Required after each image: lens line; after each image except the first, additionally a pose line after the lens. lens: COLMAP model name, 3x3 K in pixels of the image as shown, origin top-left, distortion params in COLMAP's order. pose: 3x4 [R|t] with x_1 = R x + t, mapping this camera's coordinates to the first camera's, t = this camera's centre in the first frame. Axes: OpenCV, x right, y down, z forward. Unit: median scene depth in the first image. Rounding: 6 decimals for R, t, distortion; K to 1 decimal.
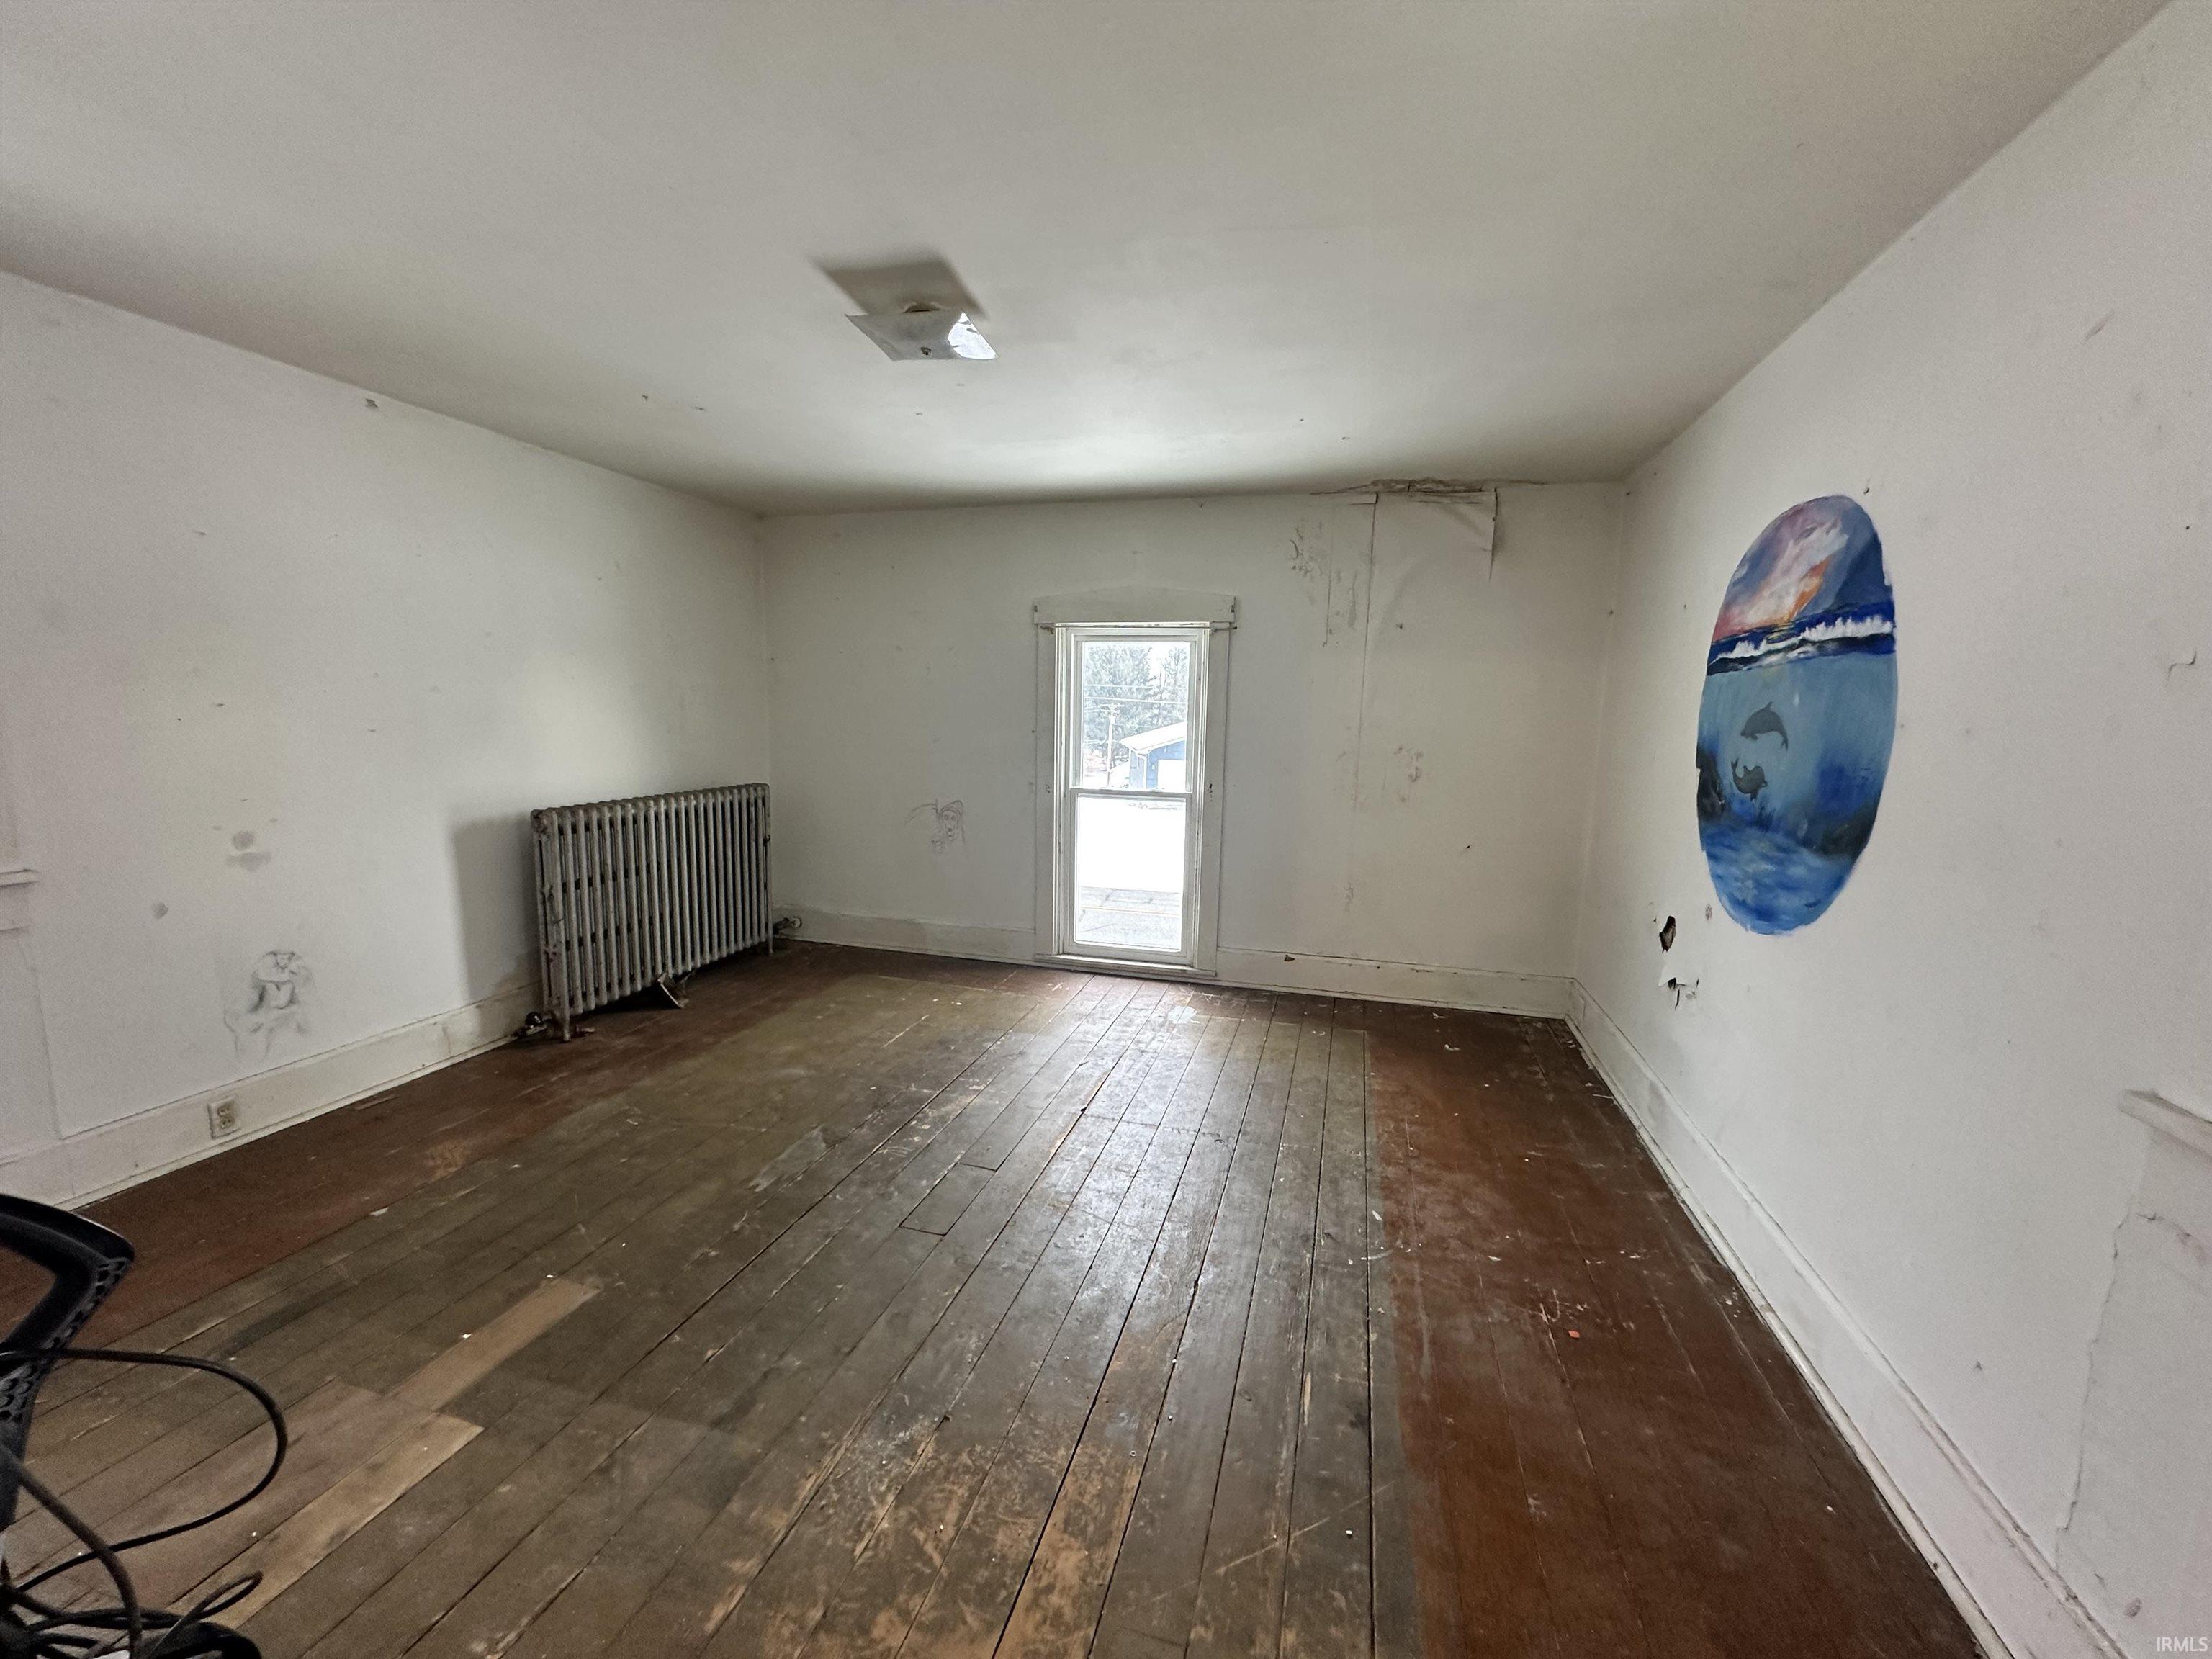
lens RADIAL K [[882.7, 0, 1104.6], [0, 882.7, 827.3], [0, 0, 1]] dist [-0.003935, 0.001340]
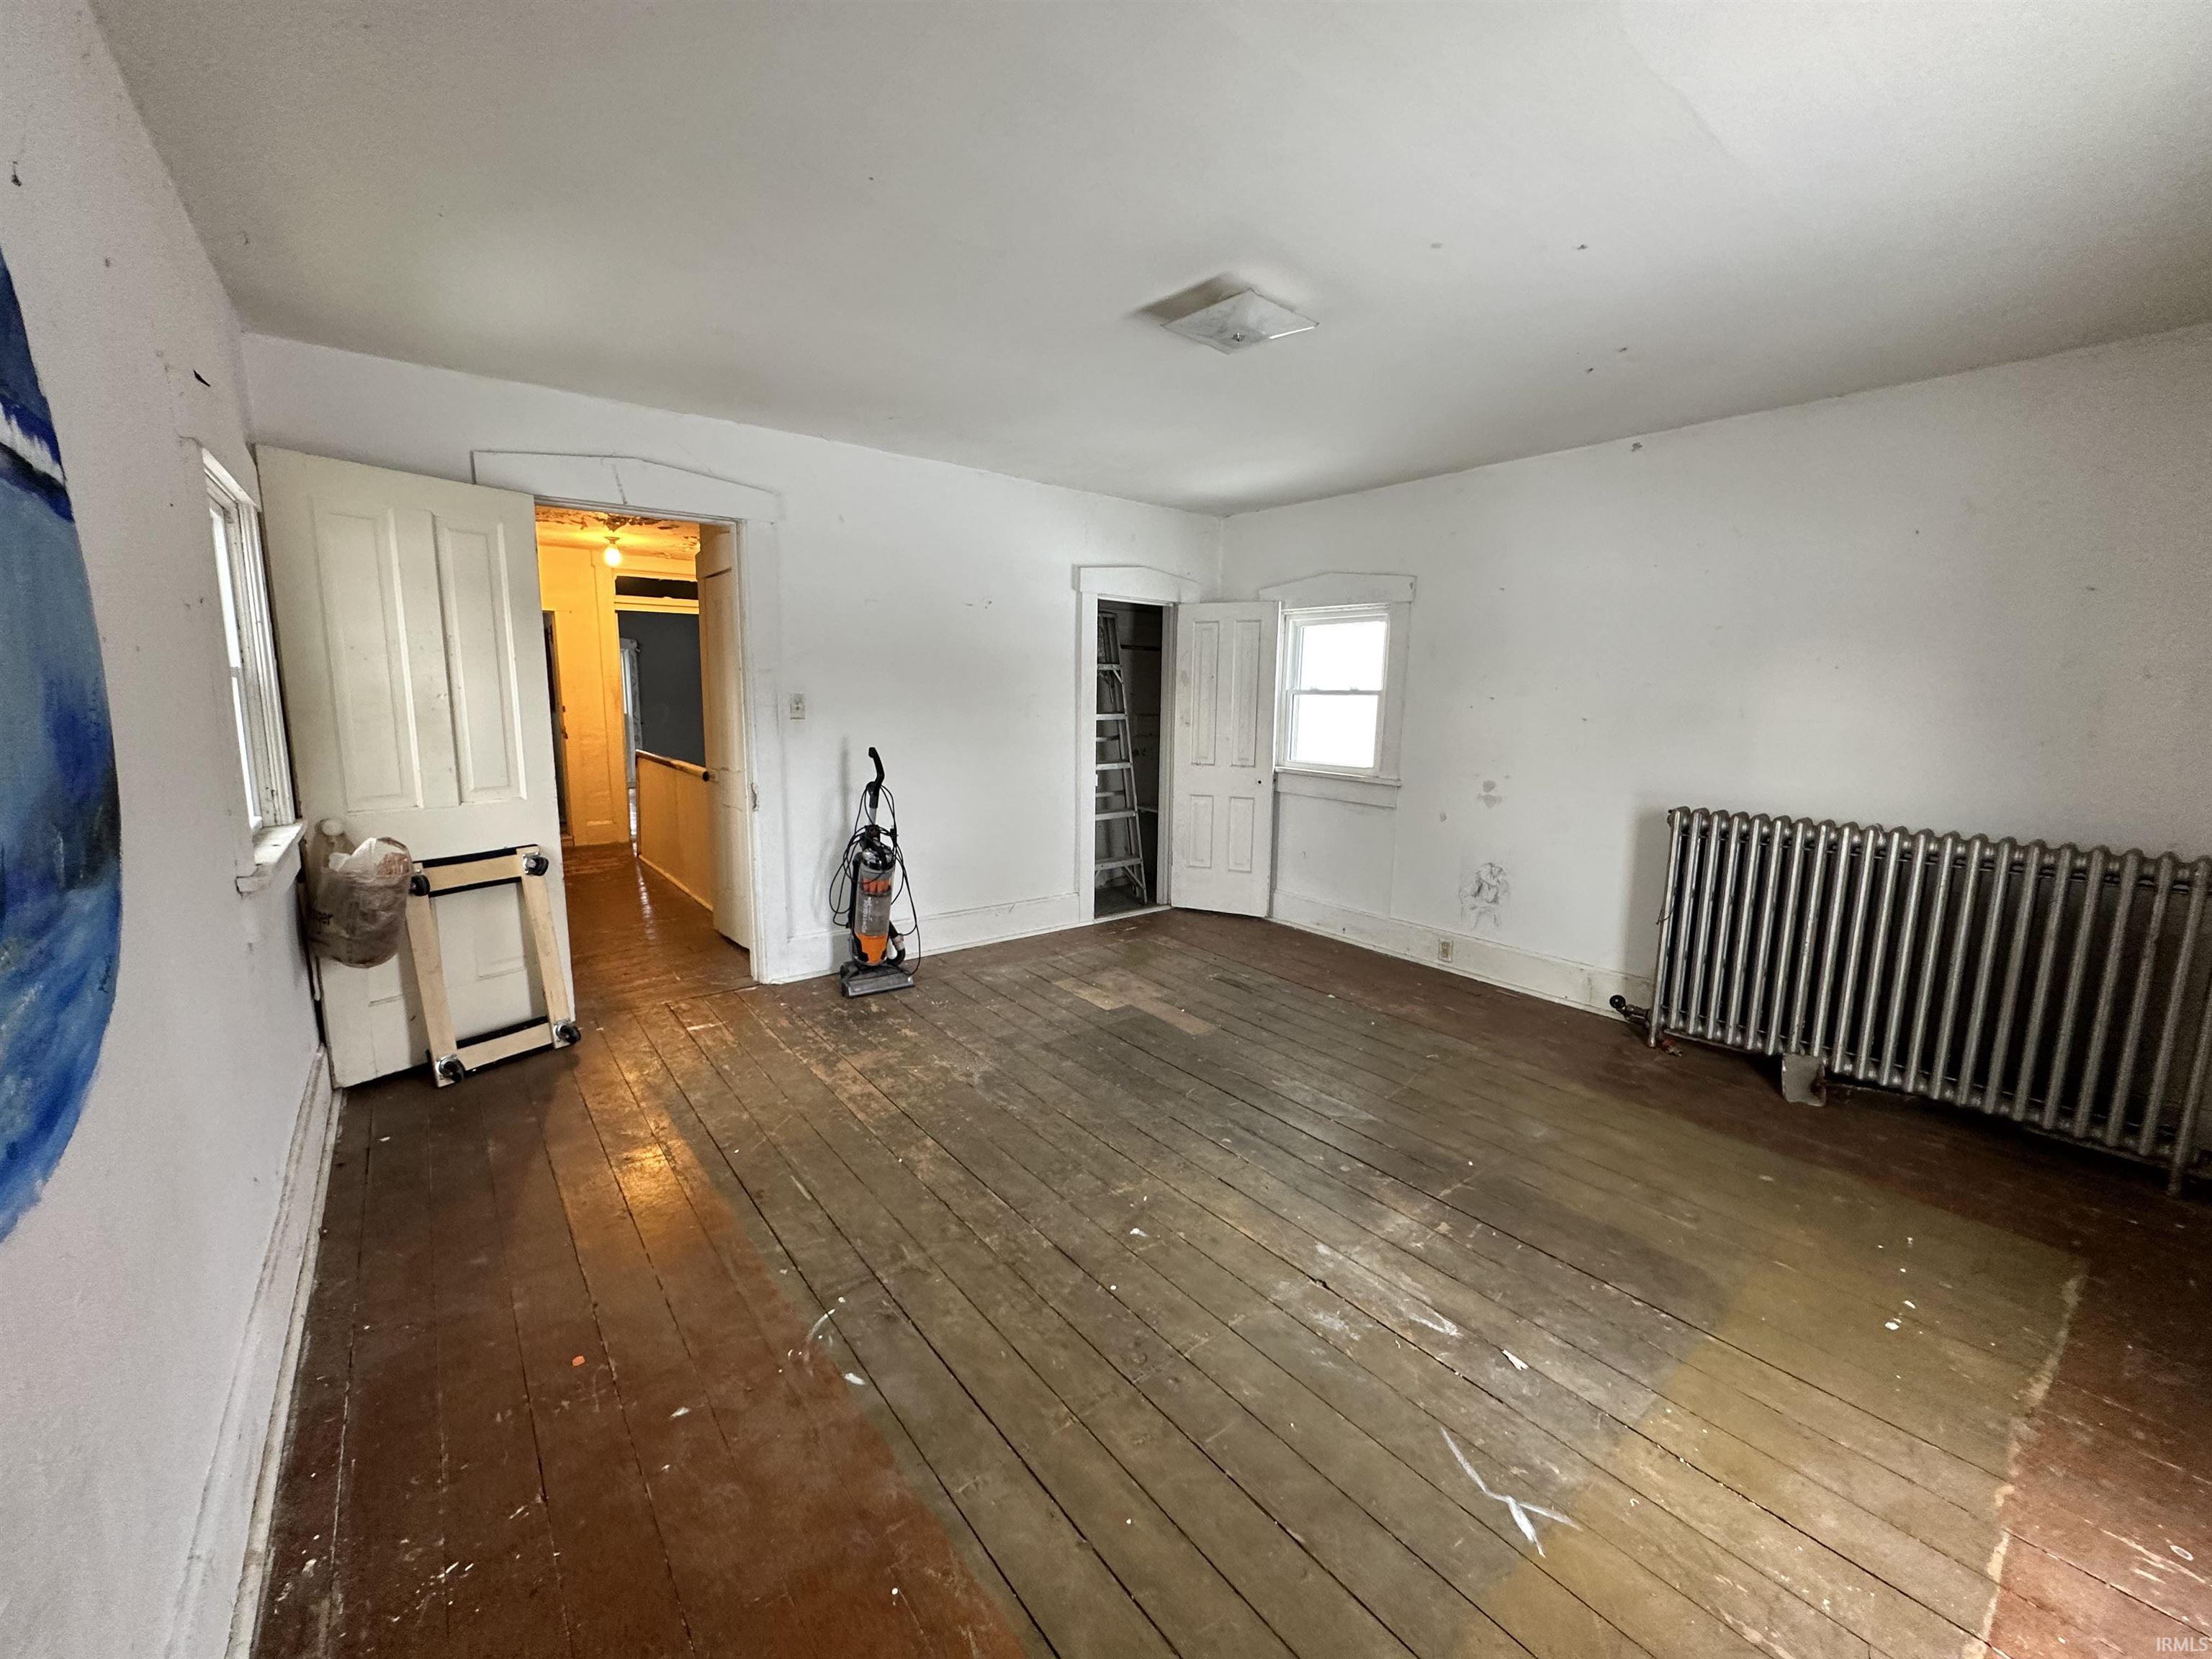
lens RADIAL K [[882.7, 0, 1102.5], [0, 882.7, 828.0], [0, 0, 1]] dist [-0.003935, 0.001340]
pose [[-0.589356, 0.091922, -0.802627, 0.668567], [-0.137239, 0.967674, 0.211597, -0.148976], [0.796131, 0.234858, -0.557689, 1.352138]]
